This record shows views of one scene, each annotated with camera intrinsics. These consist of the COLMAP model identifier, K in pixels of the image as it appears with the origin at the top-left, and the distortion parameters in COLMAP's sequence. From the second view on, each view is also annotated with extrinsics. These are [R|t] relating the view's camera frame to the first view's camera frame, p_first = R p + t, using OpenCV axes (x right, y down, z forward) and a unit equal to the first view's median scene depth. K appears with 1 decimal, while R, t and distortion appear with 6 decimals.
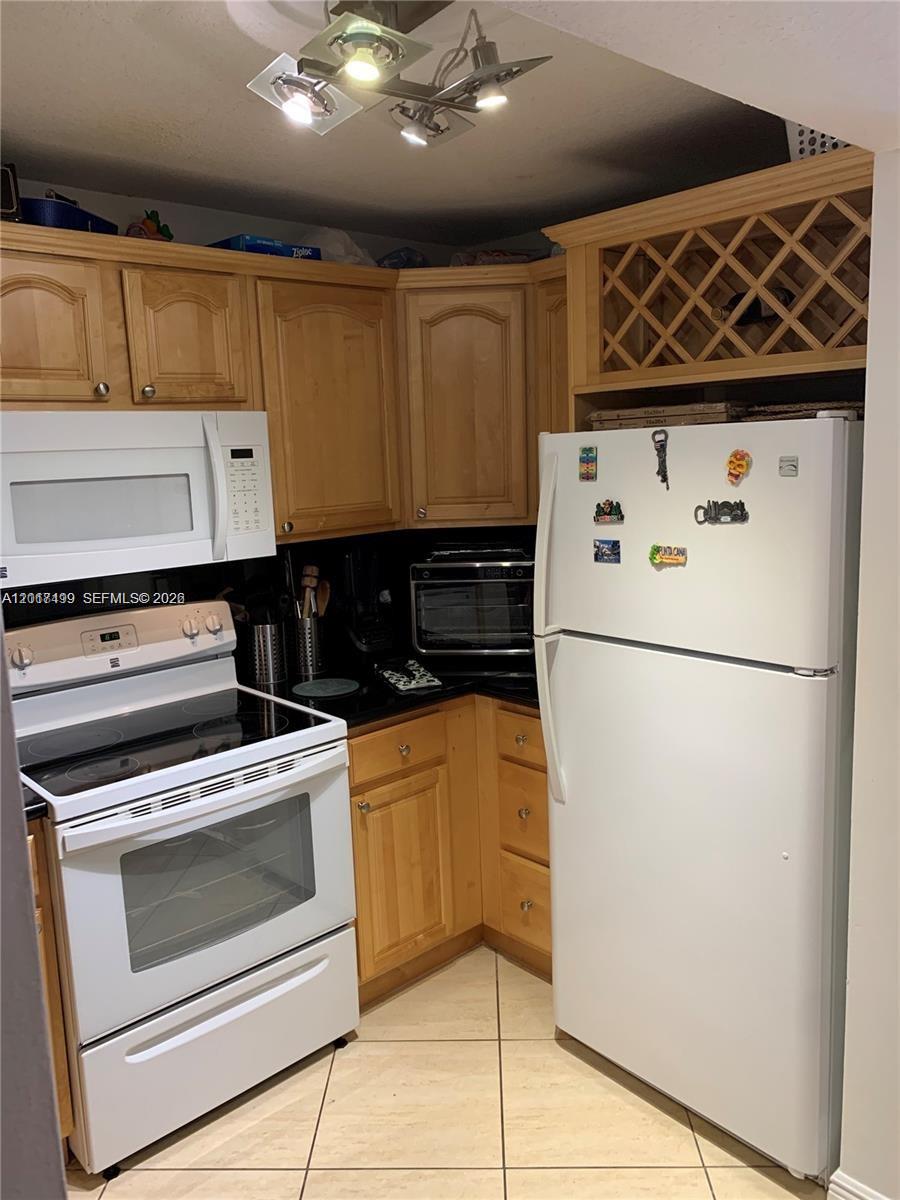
lens RADIAL K [[928.6, 0, 445.5], [0, 928.6, 596.3], [0, 0, 1]] dist [0.026545, -0.008154]
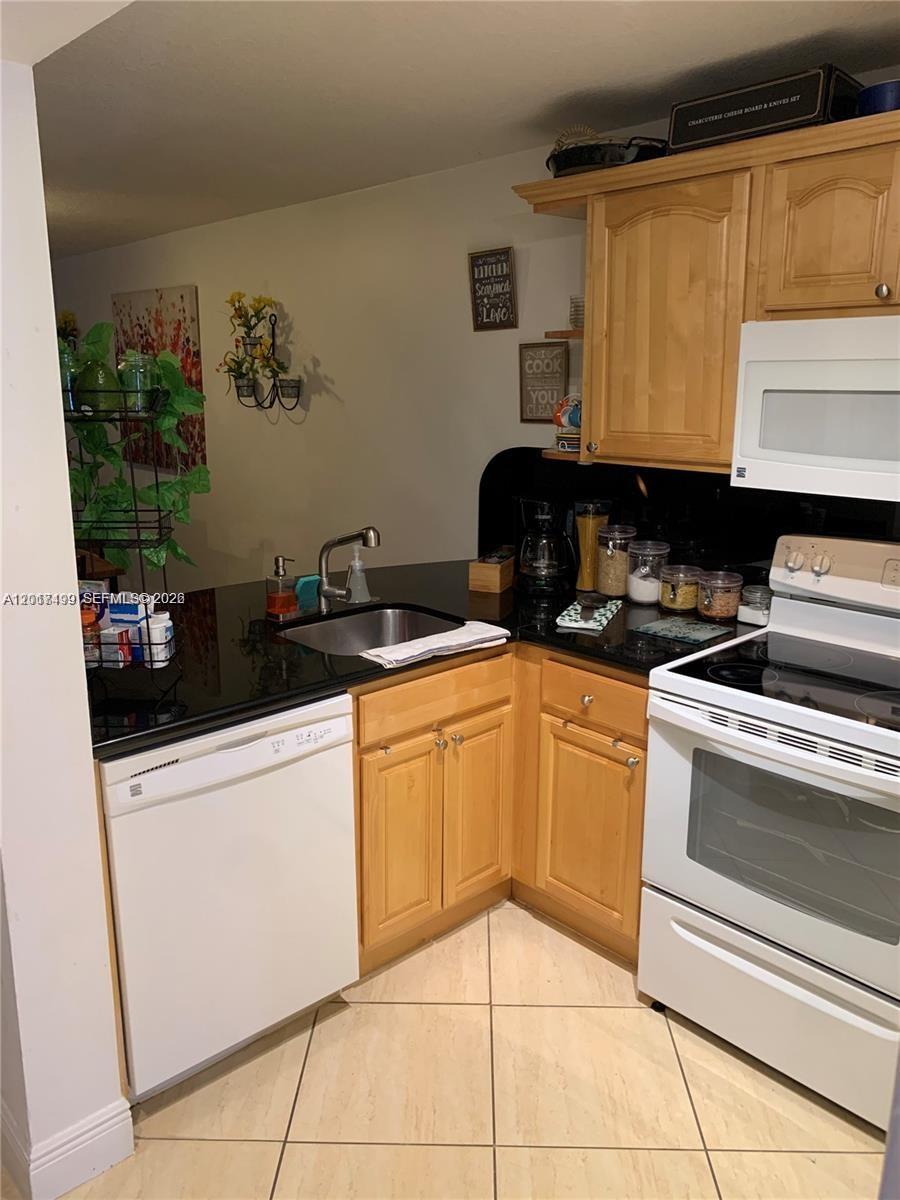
lens RADIAL K [[928.6, 0, 445.5], [0, 928.6, 596.3], [0, 0, 1]] dist [0.026545, -0.008154]
pose [[0.013944, 0.264383, -0.964317, 0.590545], [-0.166484, 0.951563, 0.258479, -0.107715], [0.985946, 0.156939, 0.057284, 0.592289]]
